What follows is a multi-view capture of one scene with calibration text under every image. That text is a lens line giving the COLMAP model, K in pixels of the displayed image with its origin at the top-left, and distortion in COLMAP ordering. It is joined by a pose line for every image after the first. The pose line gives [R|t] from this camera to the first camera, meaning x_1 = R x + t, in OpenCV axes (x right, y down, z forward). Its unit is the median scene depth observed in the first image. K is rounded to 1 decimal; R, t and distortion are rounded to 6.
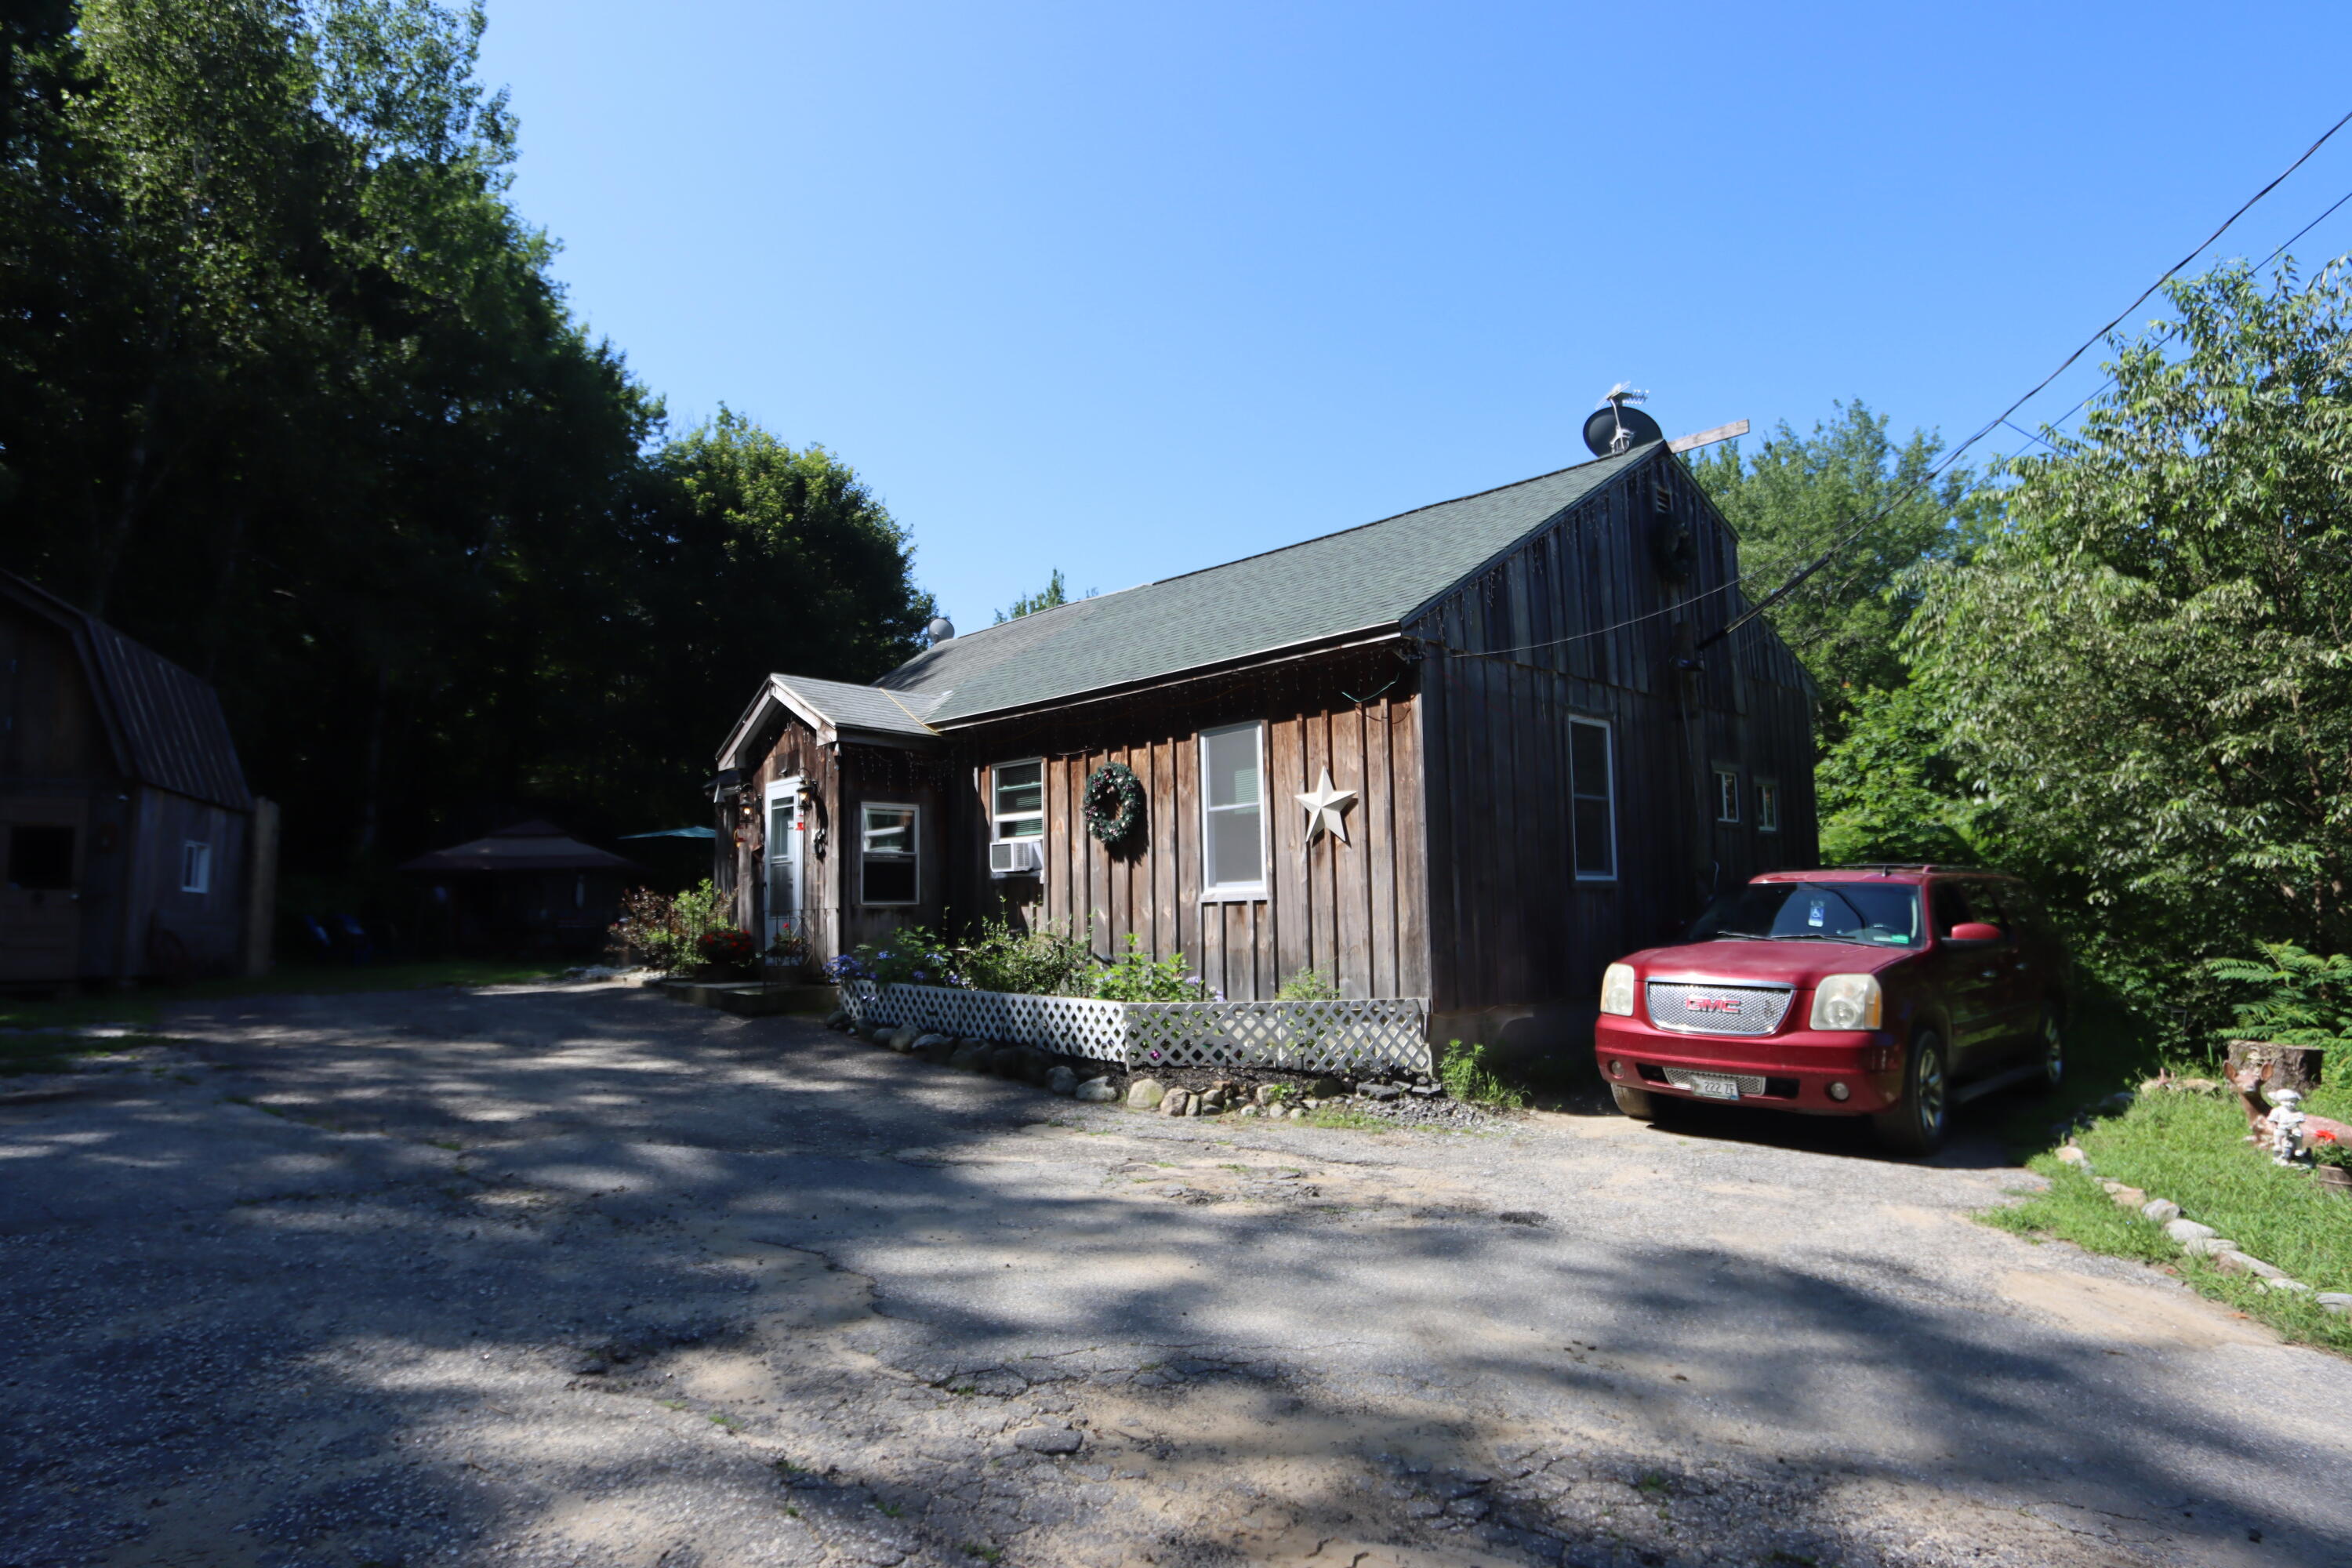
lens RADIAL K [[1251.5, 0, 1165.9], [0, 1251.5, 790.6], [0, 0, 1]] dist [-0.017711, 0.004928]
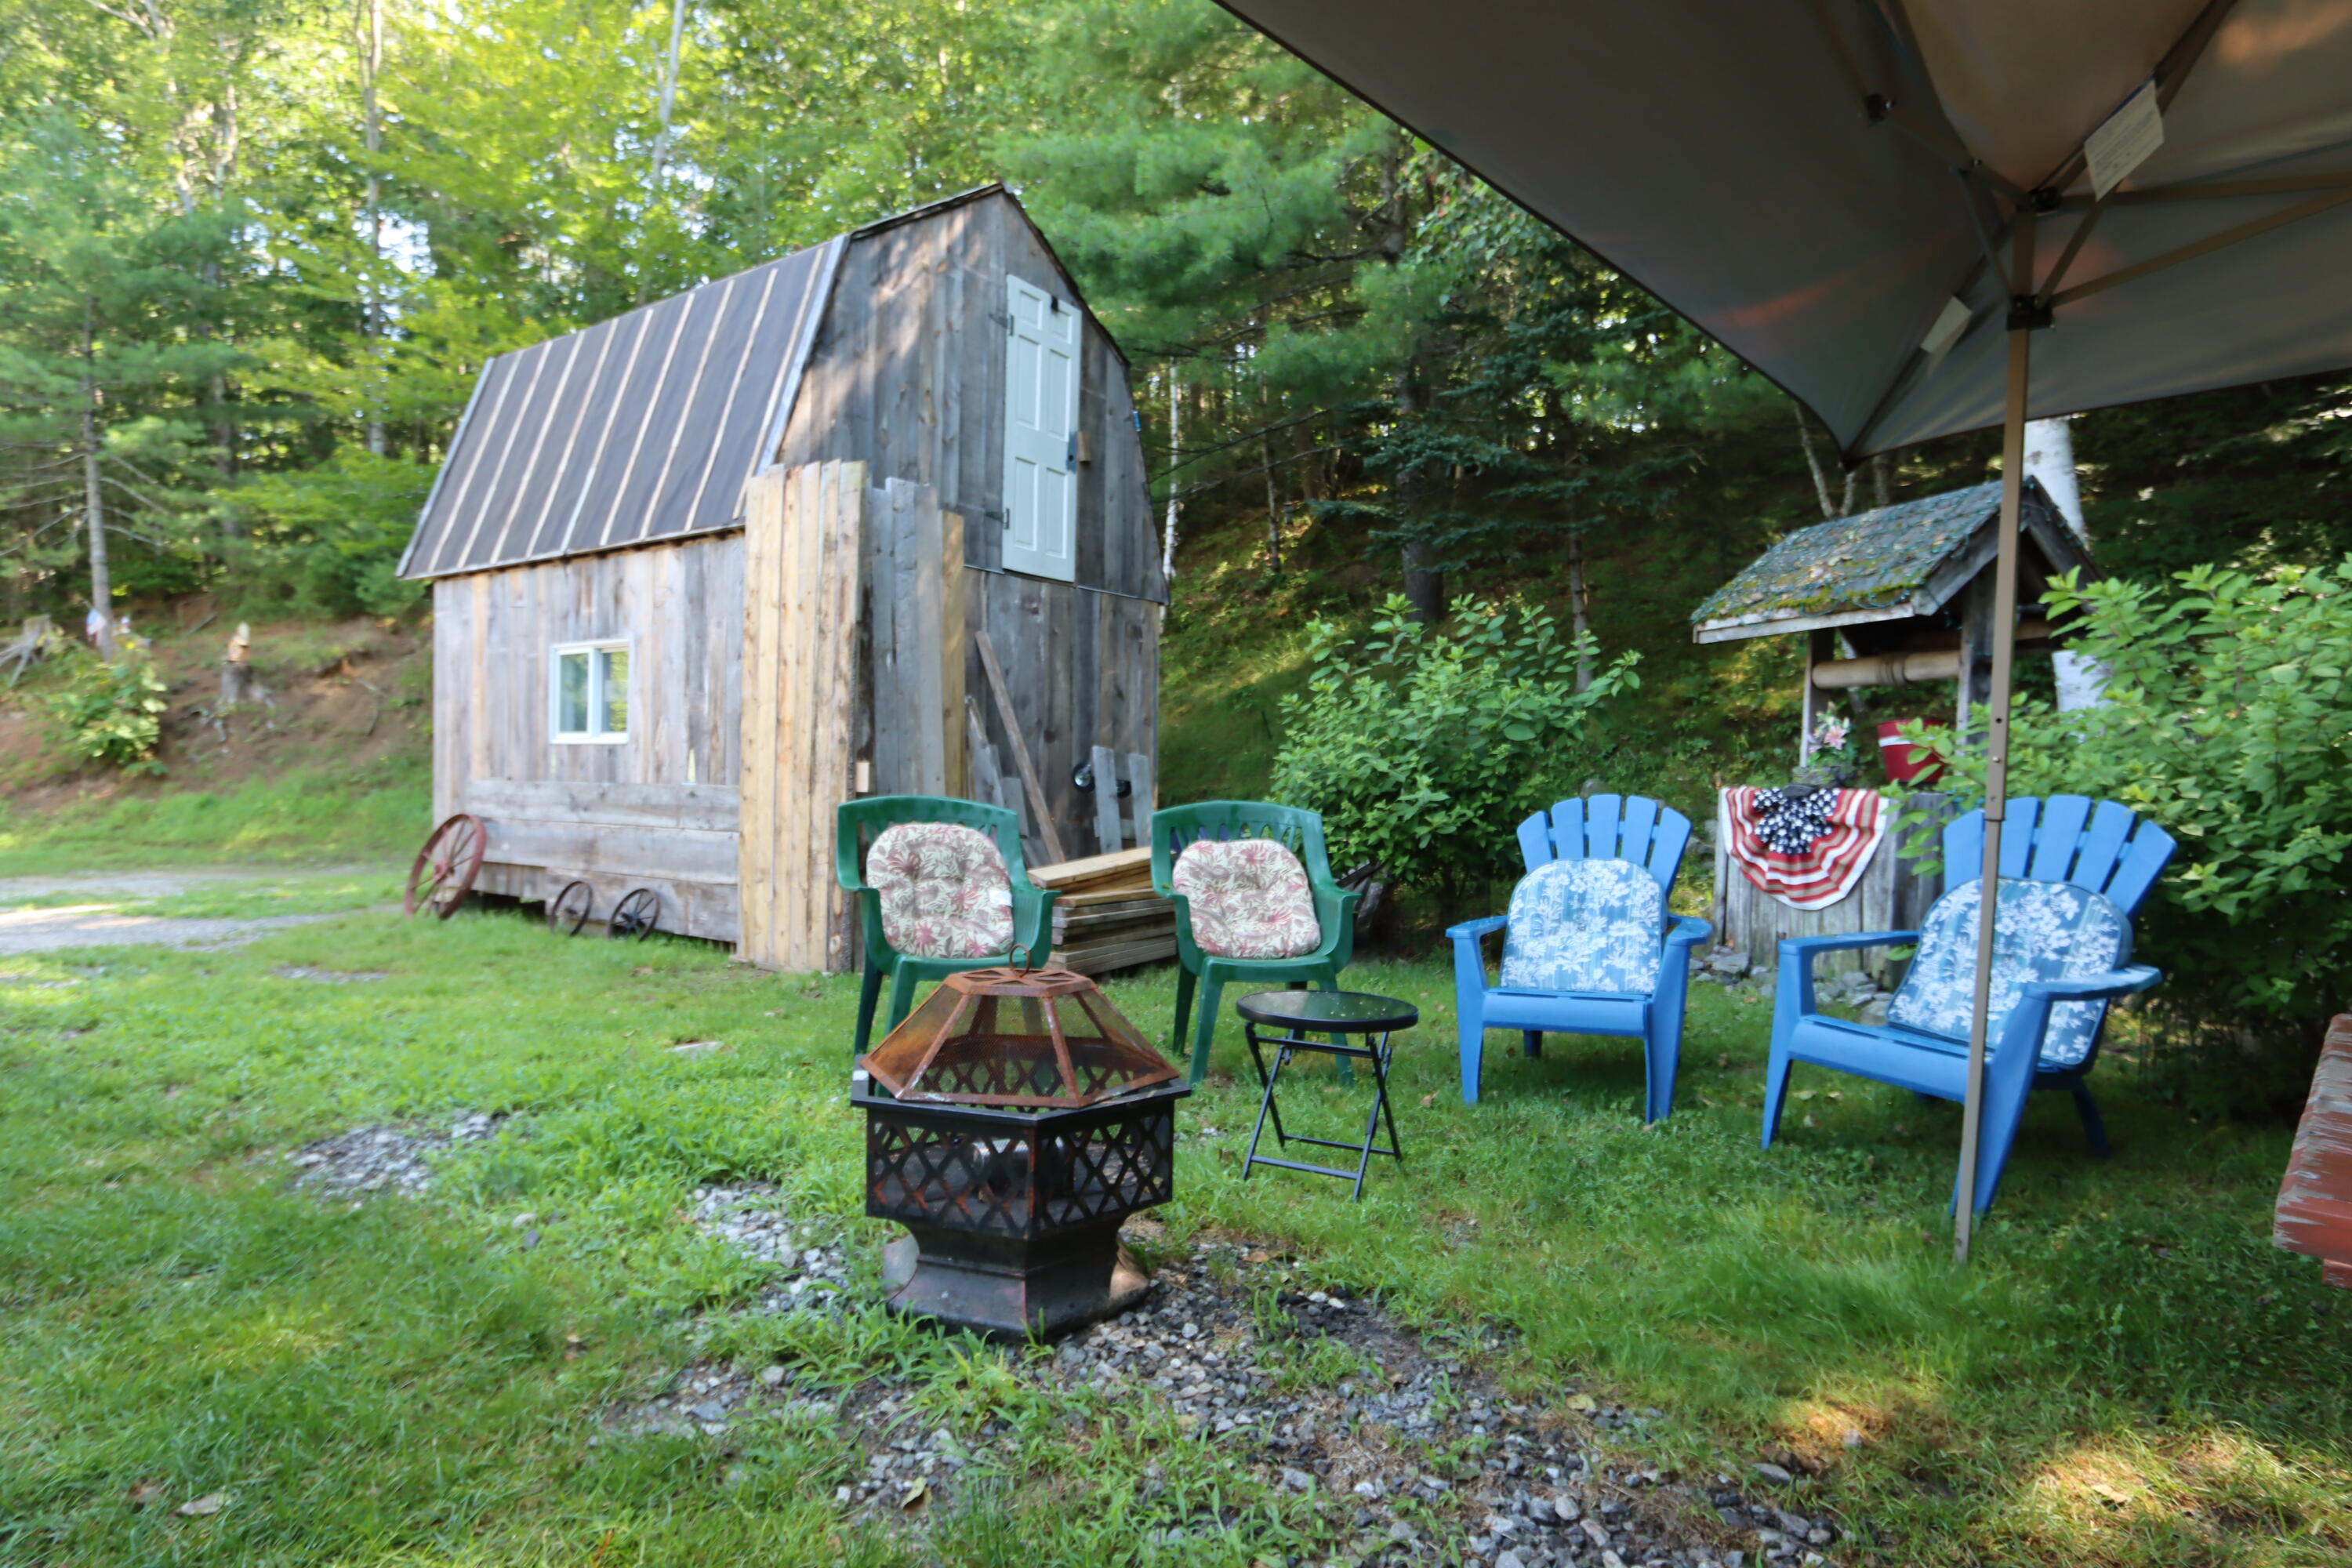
lens RADIAL K [[1251.5, 0, 1162.8], [0, 1251.5, 774.0], [0, 0, 1]] dist [-0.017711, 0.004928]
pose [[-0.842099, -0.004701, -0.539303, -0.926813], [0.050230, 0.994932, -0.087104, 0.192687], [0.536979, -0.100440, -0.837595, 1.998136]]
